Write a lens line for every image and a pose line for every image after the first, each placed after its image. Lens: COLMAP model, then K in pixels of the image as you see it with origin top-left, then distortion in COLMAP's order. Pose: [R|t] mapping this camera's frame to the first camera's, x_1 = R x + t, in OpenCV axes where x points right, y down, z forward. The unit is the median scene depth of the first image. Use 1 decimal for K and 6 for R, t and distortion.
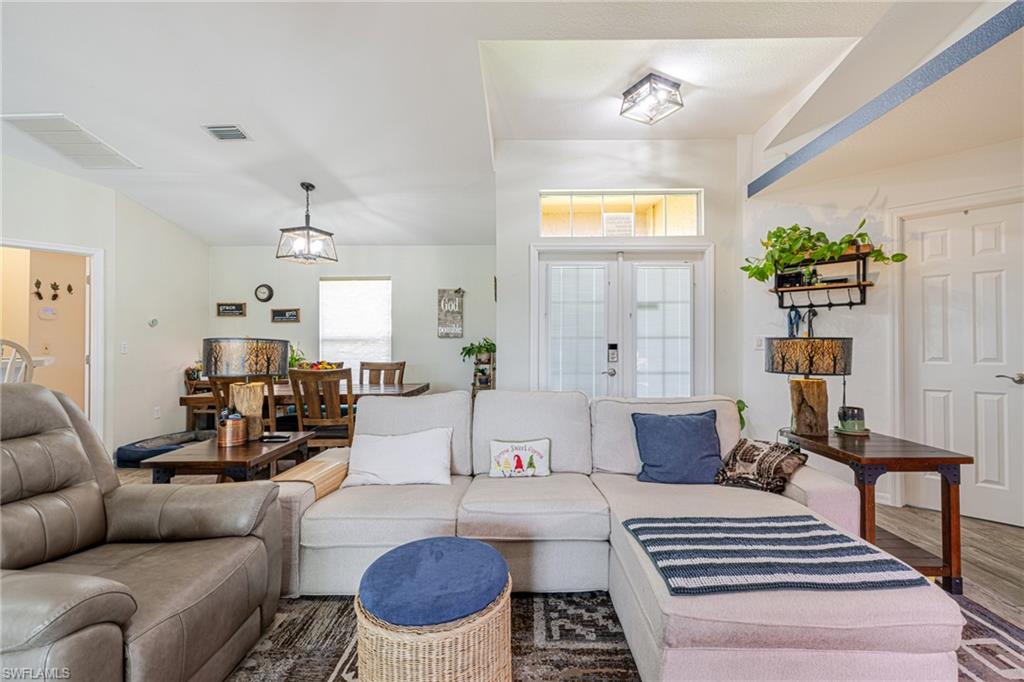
lens RADIAL K [[437.9, 0, 512.0], [0, 437.9, 341.0], [0, 0, 1]] dist [0.000523, 0.000173]
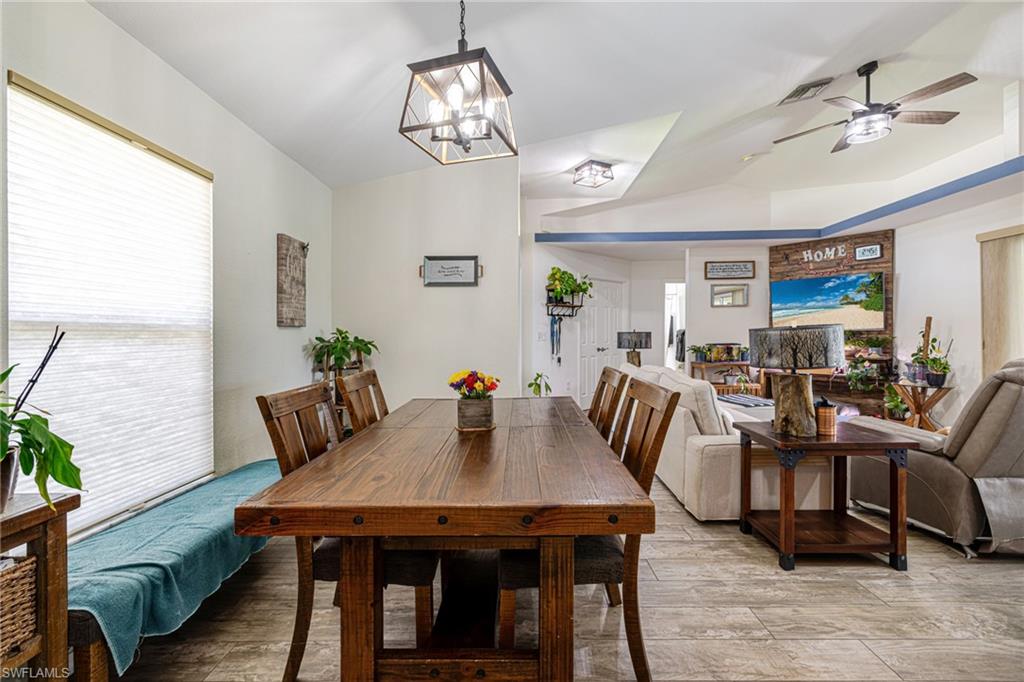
lens RADIAL K [[437.9, 0, 512.0], [0, 437.9, 341.0], [0, 0, 1]] dist [0.000523, 0.000173]
pose [[0.020082, -0.005896, 0.999781, -1.100337], [0.007754, 0.999953, 0.005742, 0.013934], [-0.999768, 0.007637, 0.020126, 1.143260]]
